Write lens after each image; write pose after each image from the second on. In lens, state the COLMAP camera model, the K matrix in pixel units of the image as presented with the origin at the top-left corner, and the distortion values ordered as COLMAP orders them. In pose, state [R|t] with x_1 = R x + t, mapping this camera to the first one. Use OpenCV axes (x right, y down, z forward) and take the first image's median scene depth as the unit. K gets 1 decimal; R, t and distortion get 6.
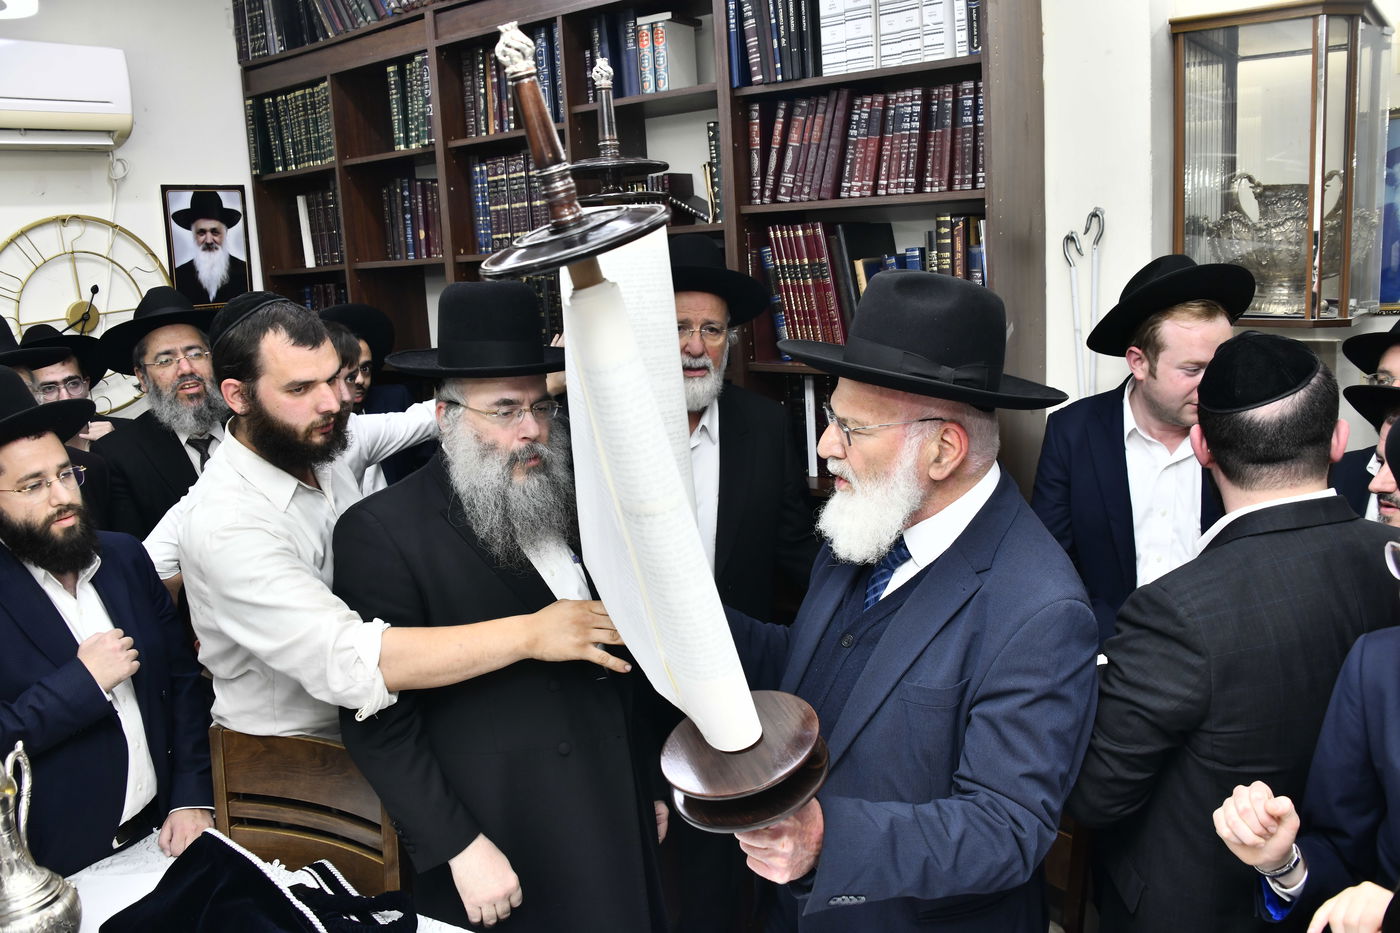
lens RADIAL K [[1154.1, 0, 710.2], [0, 1154.1, 464.3], [0, 0, 1]] dist [-0.144609, 0.069334]
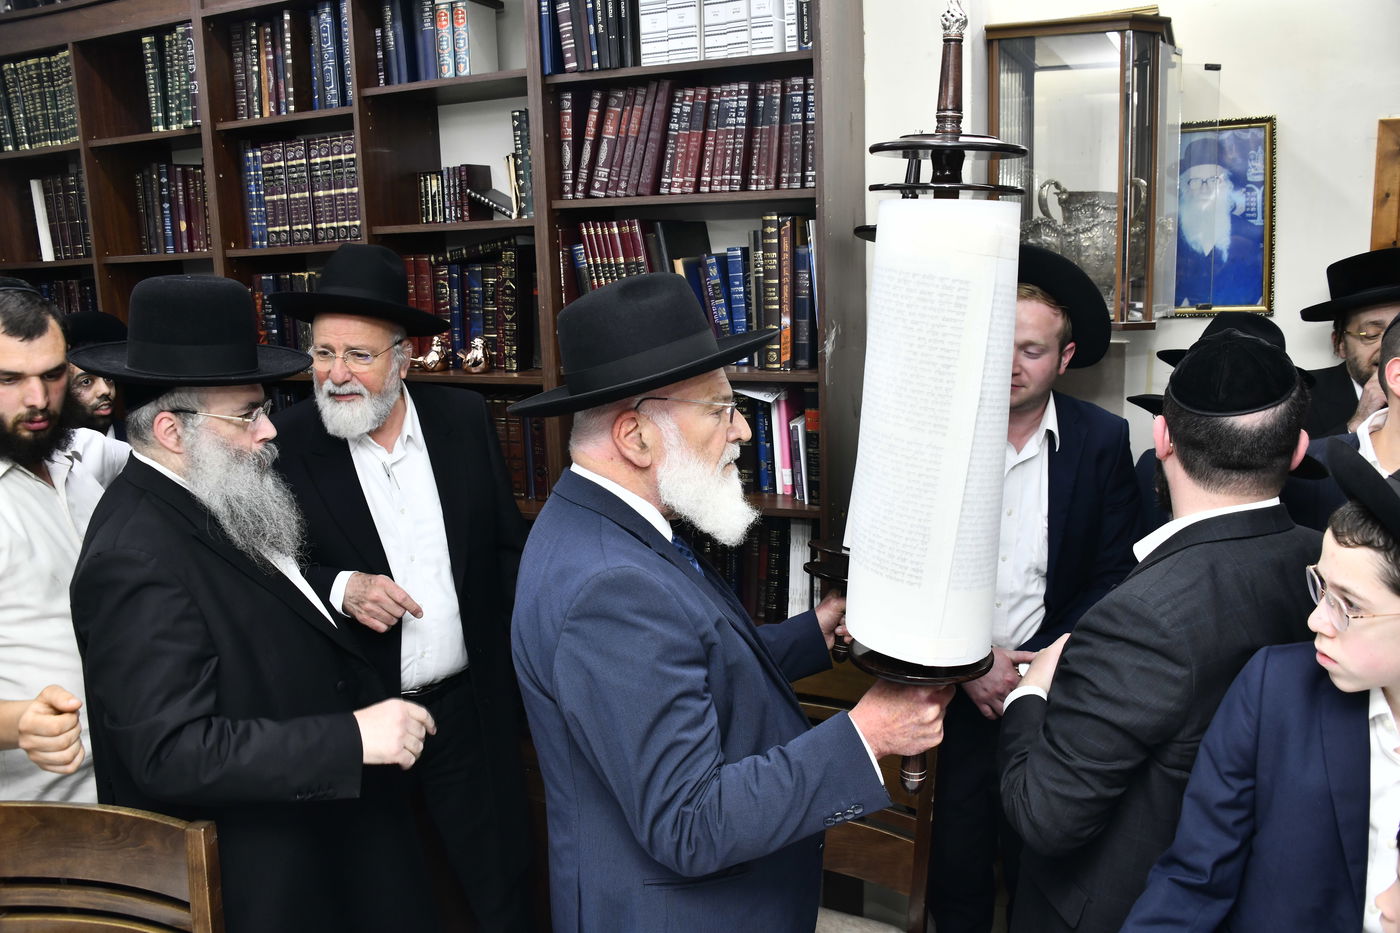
lens RADIAL K [[1154.1, 0, 692.9], [0, 1154.1, 461.3], [0, 0, 1]] dist [-0.144609, 0.069334]
pose [[0.972871, -0.021194, 0.230377, -0.082699], [0.022520, 0.999741, -0.003128, -0.005864], [-0.230251, 0.008231, 0.973096, 0.061970]]
